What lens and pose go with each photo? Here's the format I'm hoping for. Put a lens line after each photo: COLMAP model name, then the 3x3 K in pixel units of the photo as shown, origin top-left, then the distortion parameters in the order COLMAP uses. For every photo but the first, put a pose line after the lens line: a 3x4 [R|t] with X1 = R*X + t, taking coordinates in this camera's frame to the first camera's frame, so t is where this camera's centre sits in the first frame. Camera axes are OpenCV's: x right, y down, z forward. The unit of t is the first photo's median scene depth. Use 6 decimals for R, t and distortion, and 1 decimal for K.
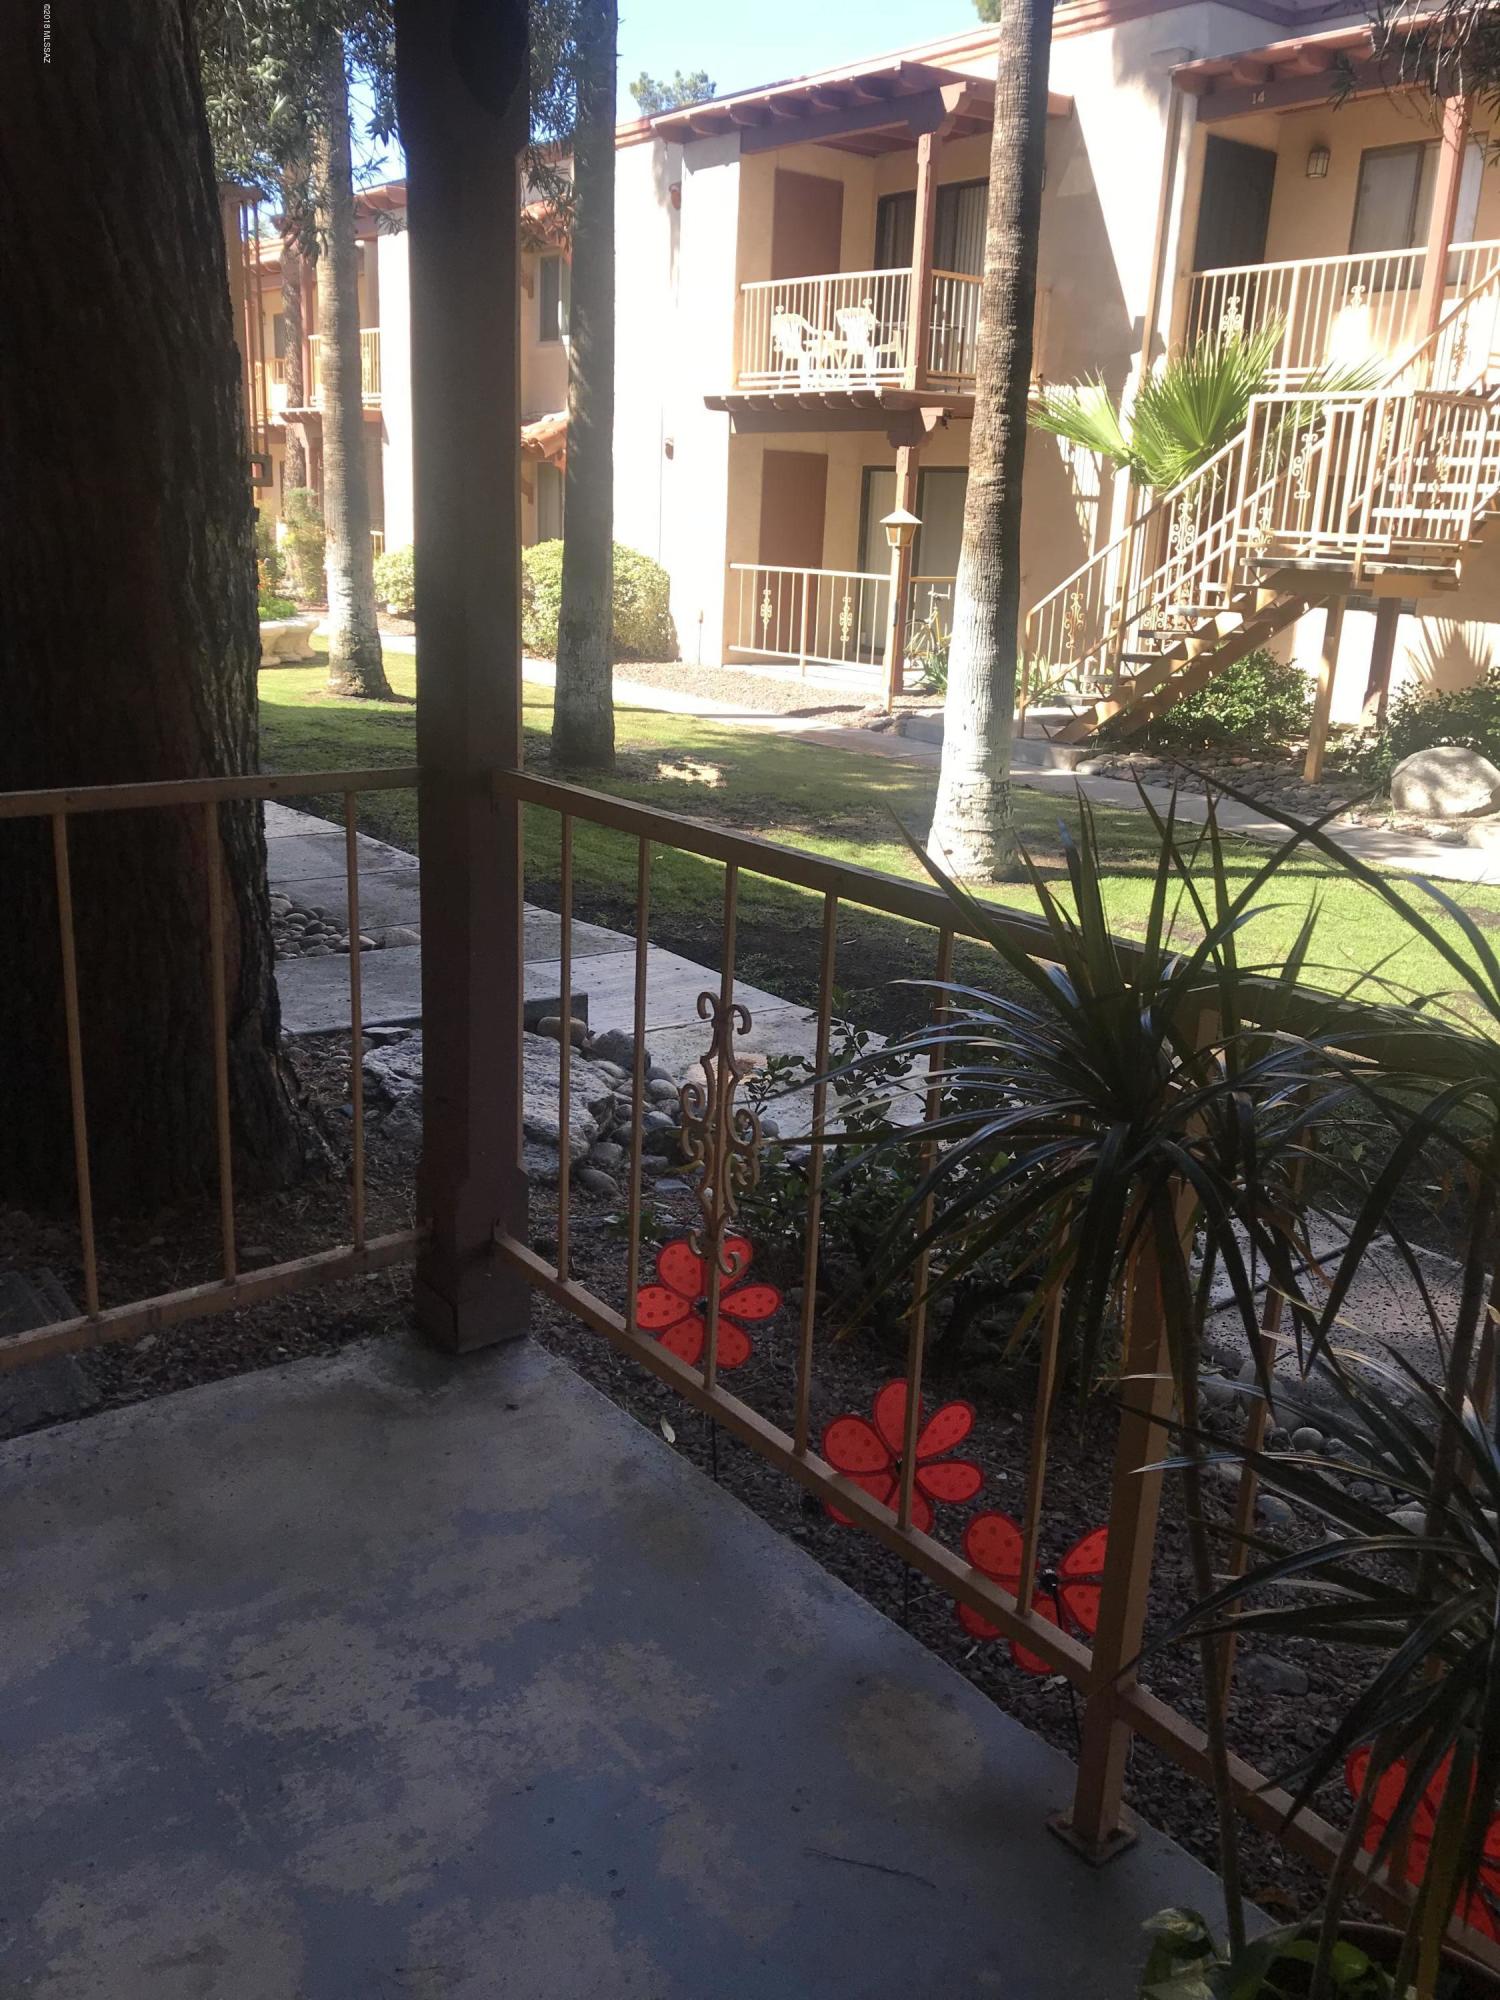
lens RADIAL K [[1619.4, 0, 750.0], [0, 1619.4, 1000.0], [0, 0, 1]] dist [0.028632, -0.004461]
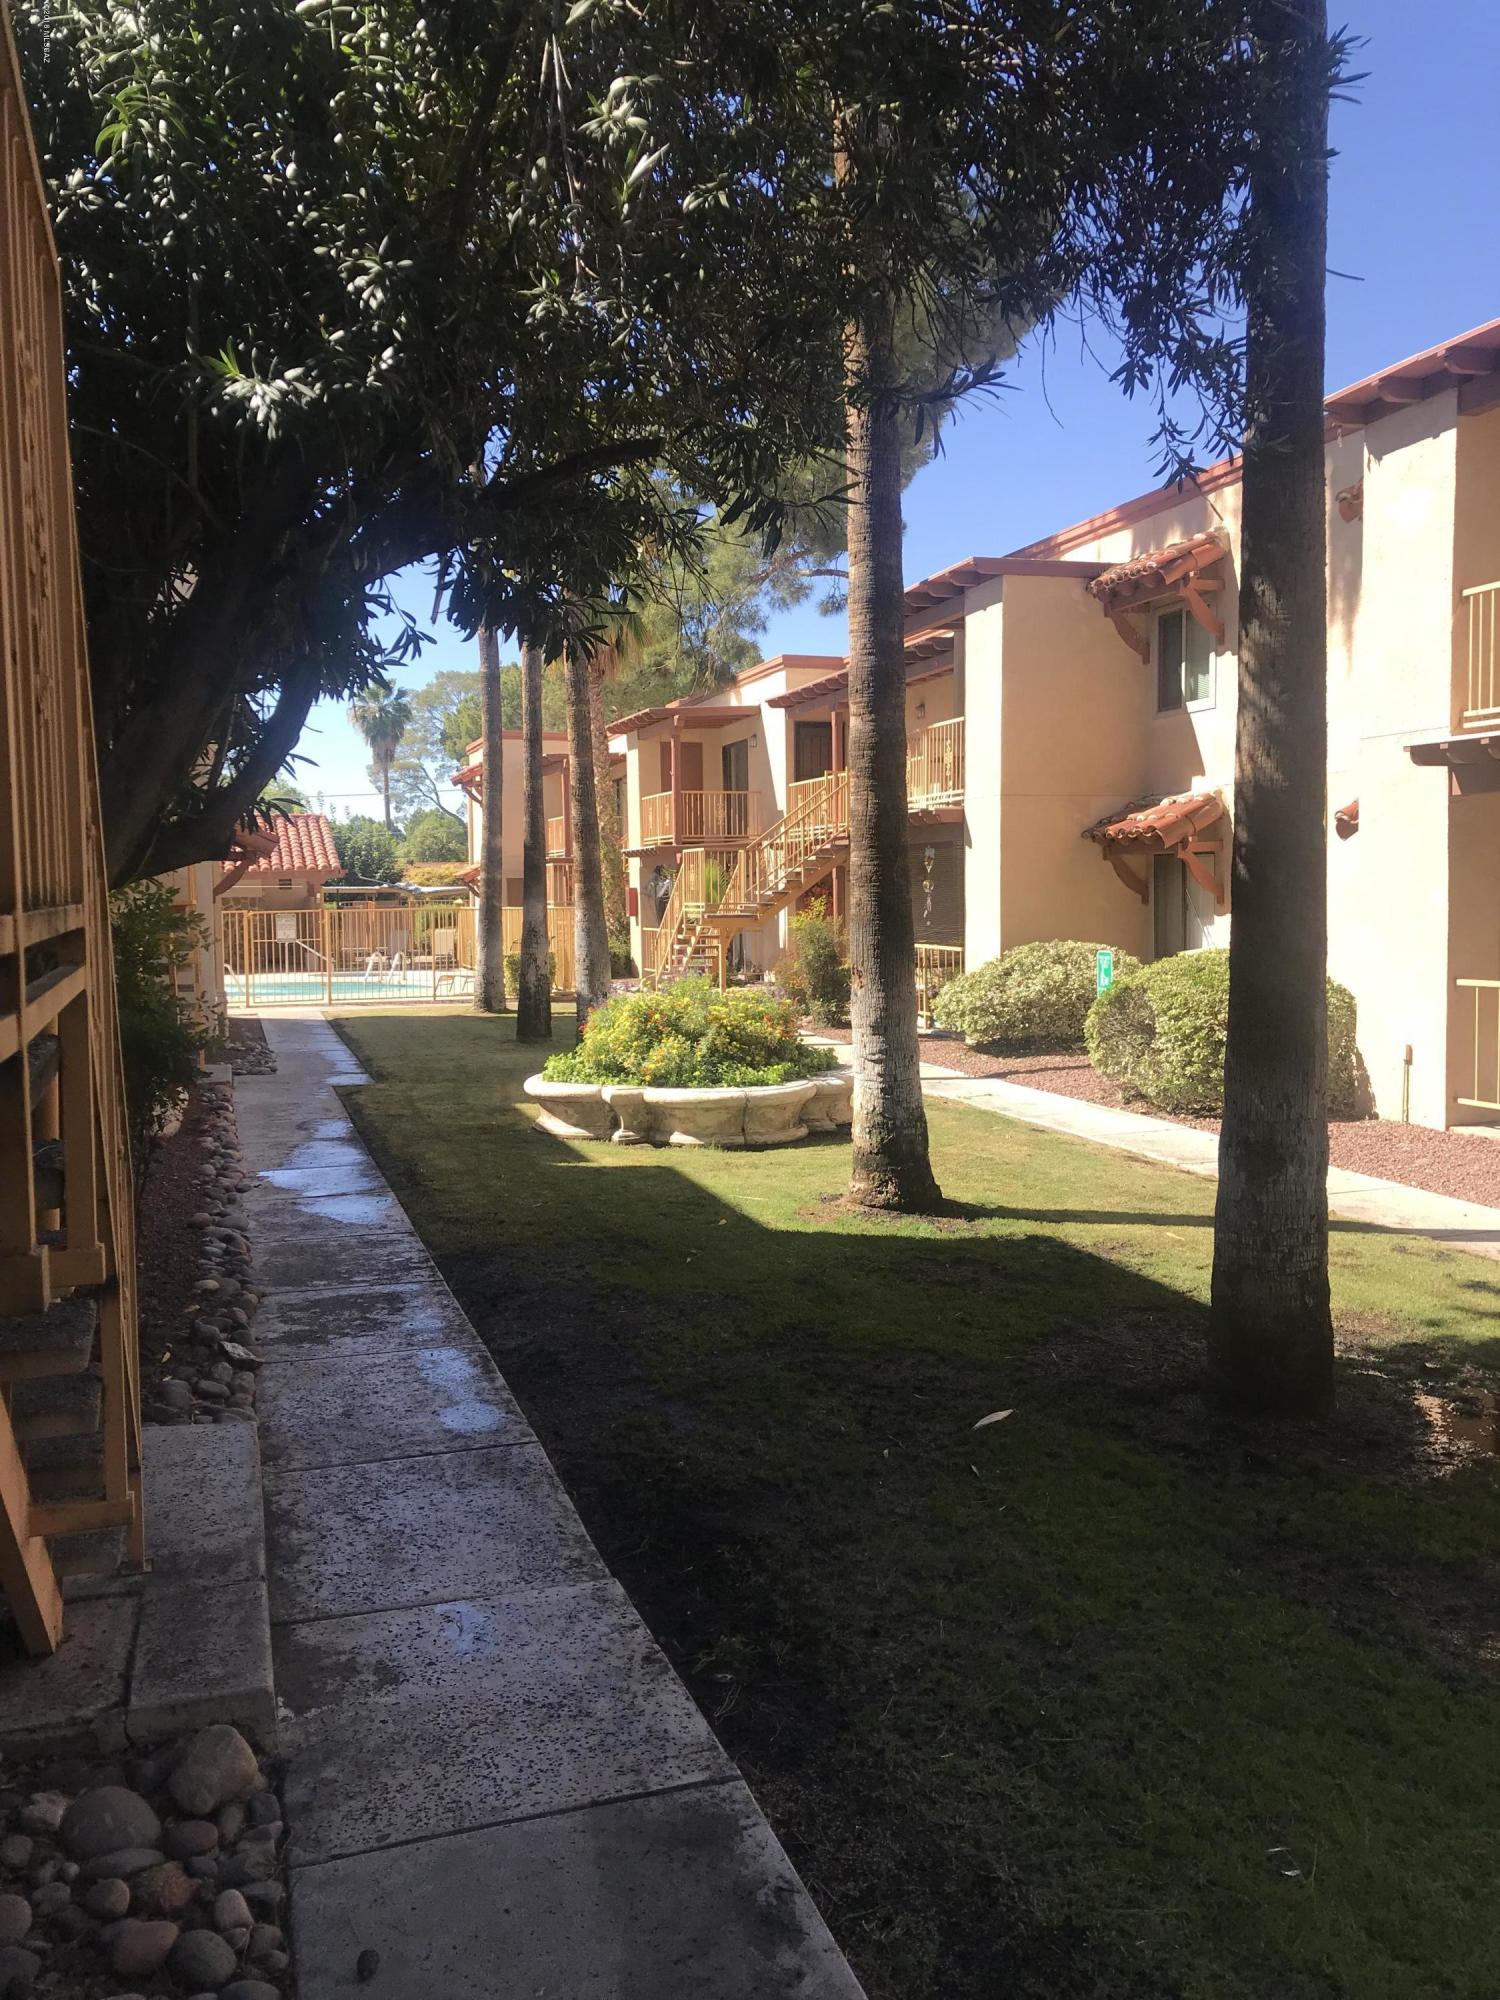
lens RADIAL K [[1619.4, 0, 750.0], [0, 1619.4, 1000.0], [0, 0, 1]] dist [0.028632, -0.004461]
pose [[0.934036, -0.033716, -0.355584, -0.047651], [-0.049542, 0.973683, -0.222458, -0.100941], [0.353726, 0.225400, 0.907784, 0.302967]]
